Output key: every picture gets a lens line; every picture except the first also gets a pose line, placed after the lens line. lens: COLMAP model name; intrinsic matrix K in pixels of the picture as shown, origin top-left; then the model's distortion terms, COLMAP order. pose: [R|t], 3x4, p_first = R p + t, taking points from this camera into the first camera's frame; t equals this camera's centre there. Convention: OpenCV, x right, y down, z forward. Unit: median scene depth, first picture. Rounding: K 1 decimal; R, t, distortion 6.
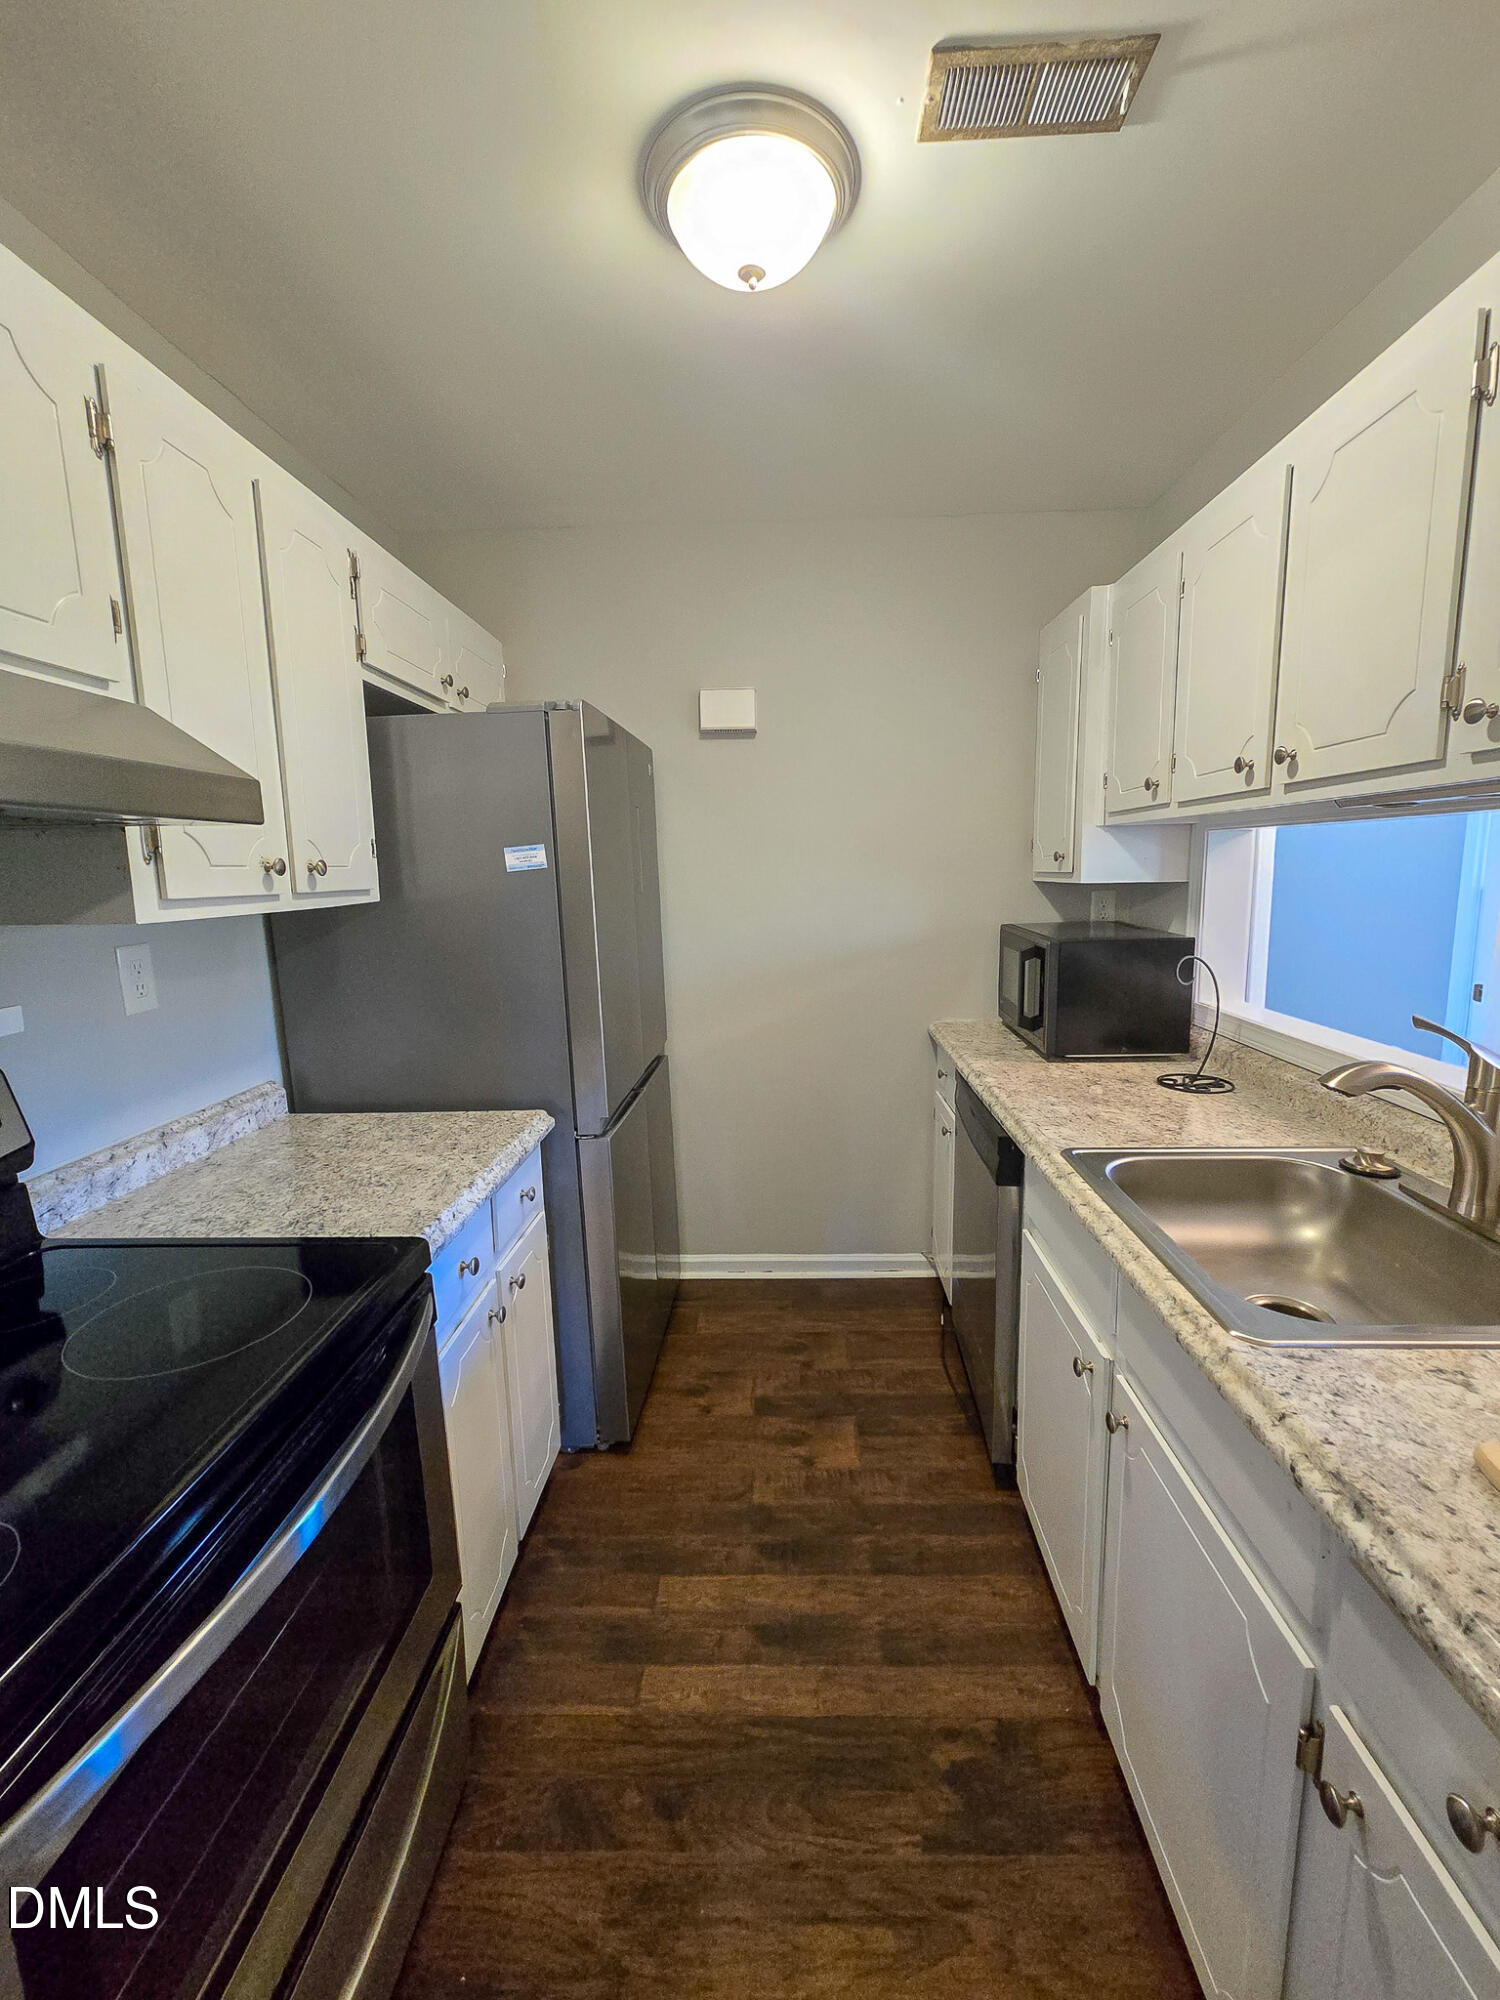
lens RADIAL K [[816.0, 0, 763.9], [0, 816.0, 995.3], [0, 0, 1]] dist [-0.001311, -0.000881]
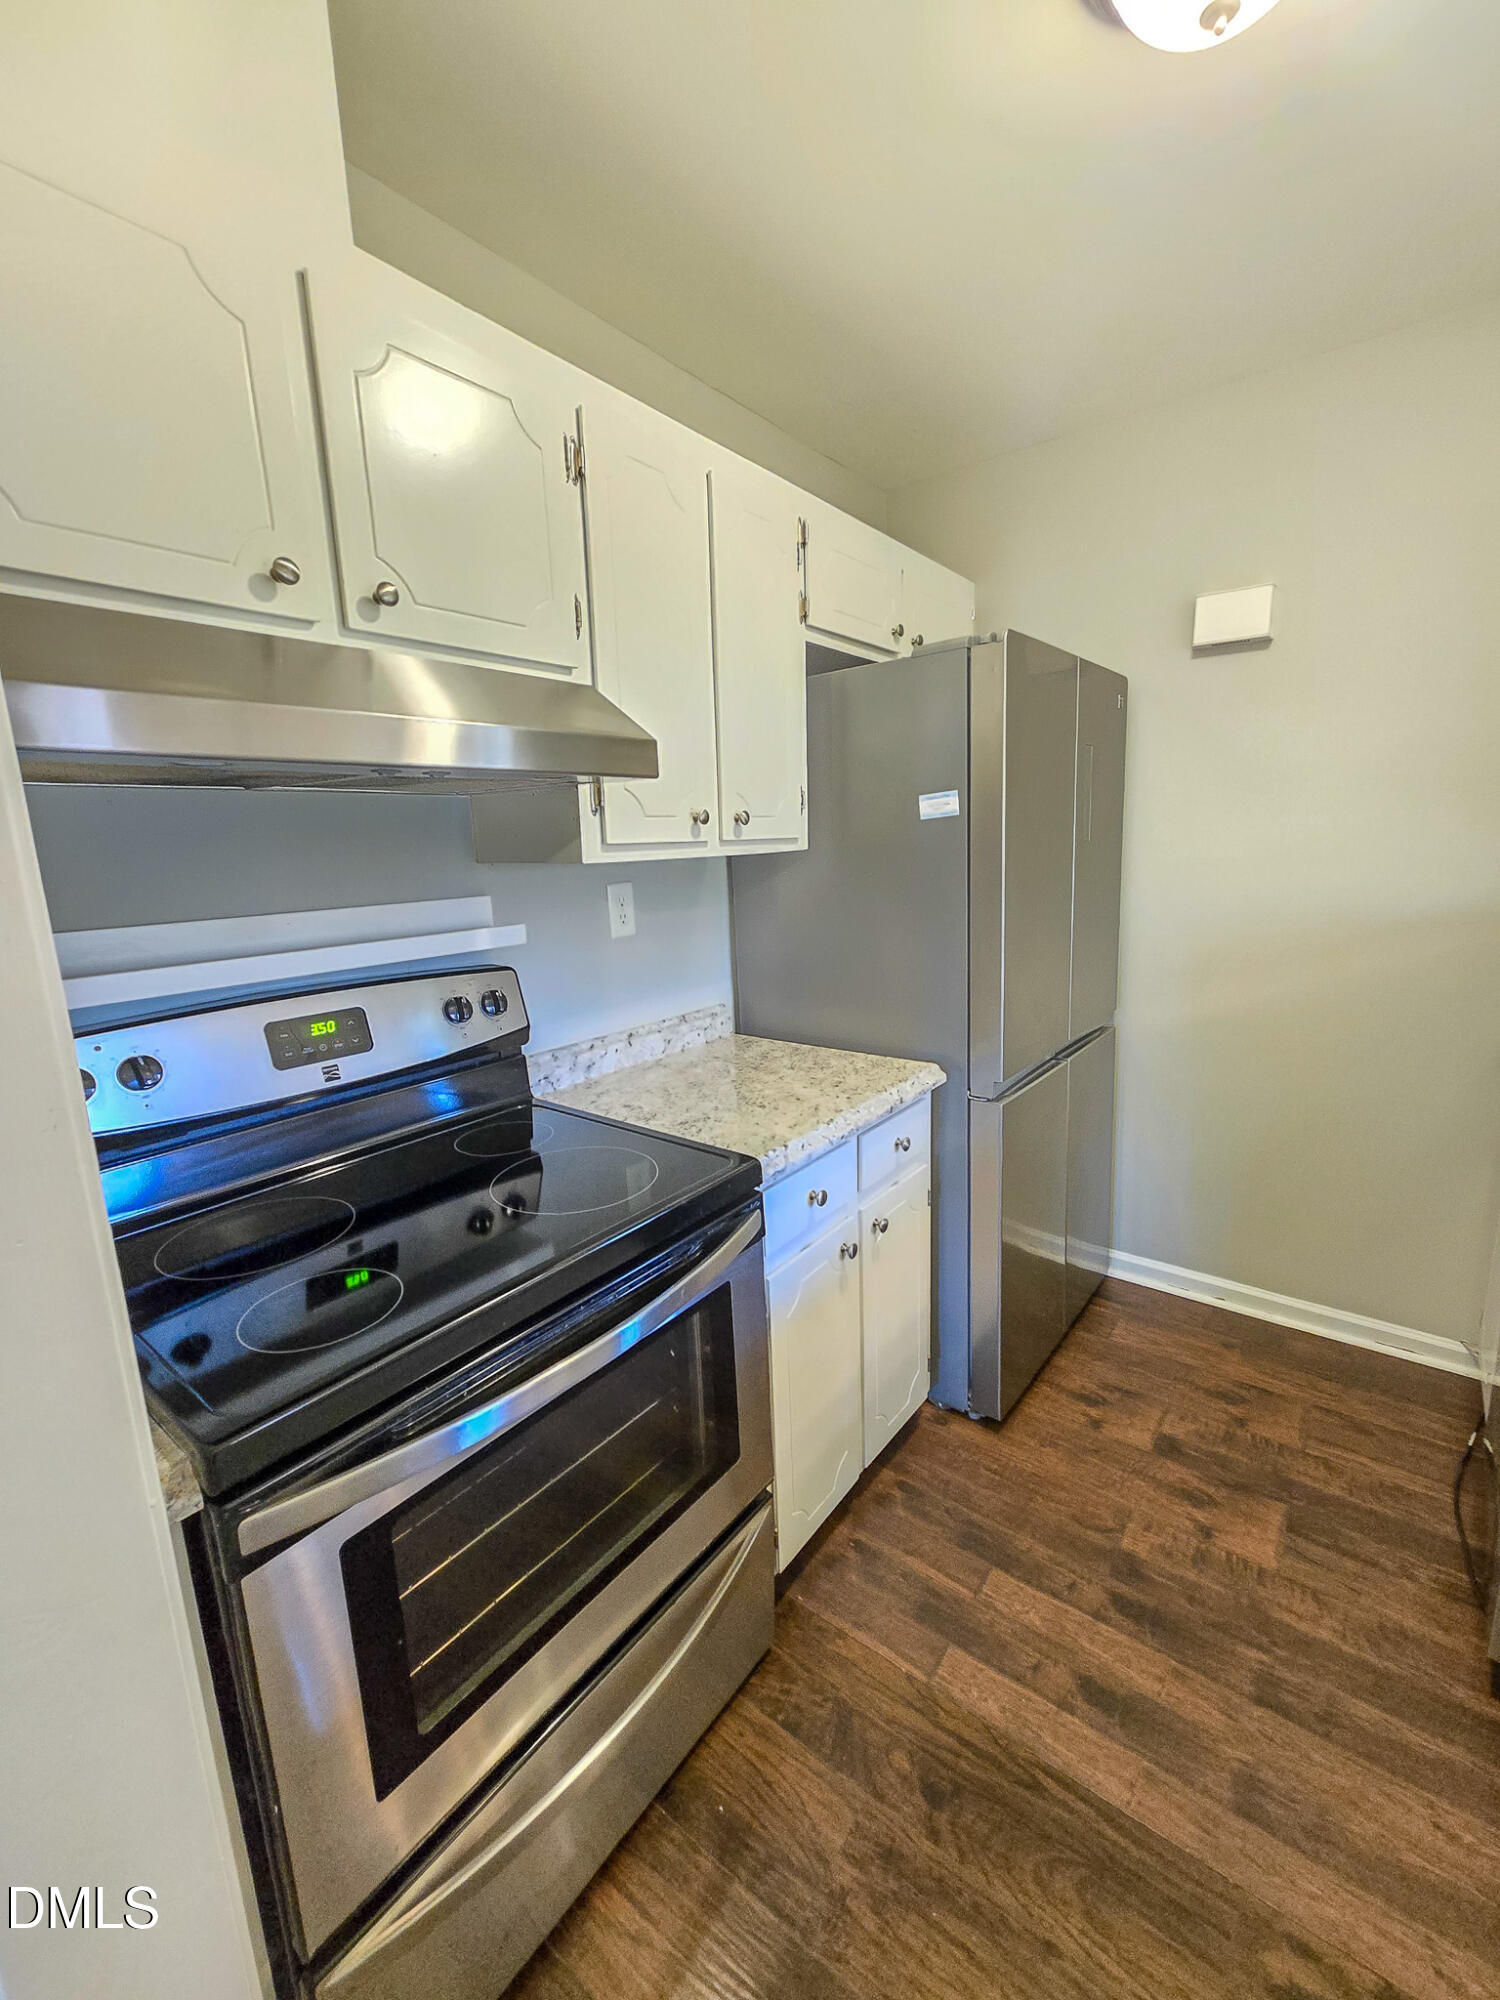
lens RADIAL K [[816.0, 0, 765.5], [0, 816.0, 998.5], [0, 0, 1]] dist [-0.001311, -0.000881]
pose [[0.808888, 0.106773, -0.578186, 0.136521], [-0.074385, 0.994055, 0.079505, -0.001163], [0.583238, -0.021302, 0.812022, 0.090341]]
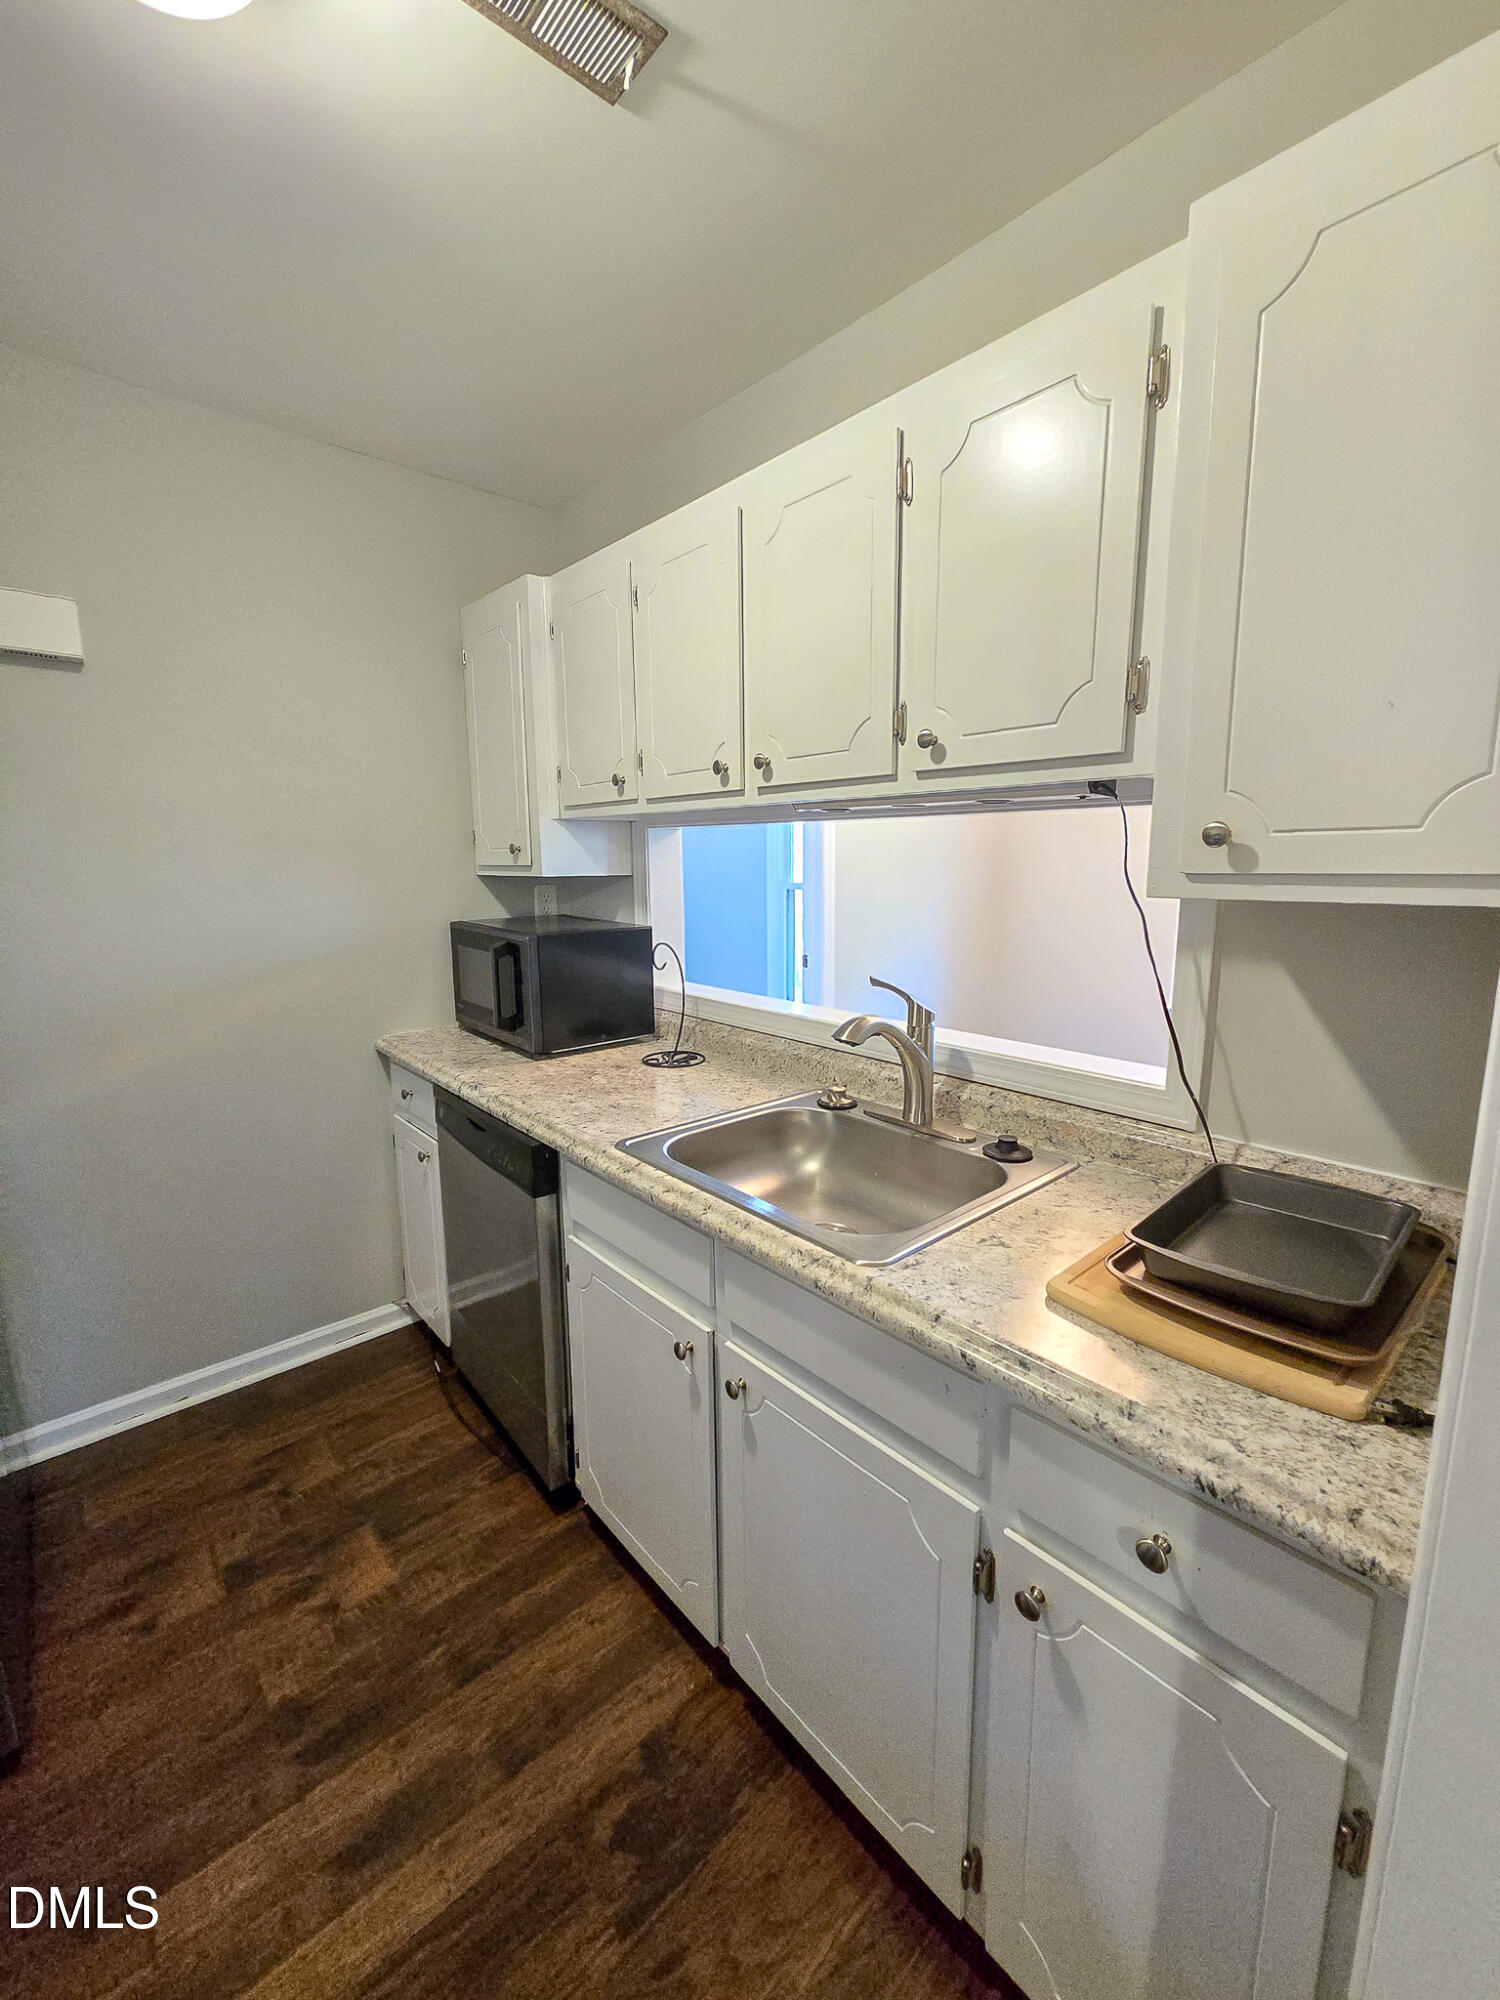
lens RADIAL K [[816.0, 0, 761.9], [0, 816.0, 996.1], [0, 0, 1]] dist [-0.001311, -0.000881]
pose [[0.722097, -0.097409, 0.684899, -0.149667], [0.097639, 0.994477, 0.038496, -0.007672], [-0.684867, 0.039075, 0.727620, 0.141988]]
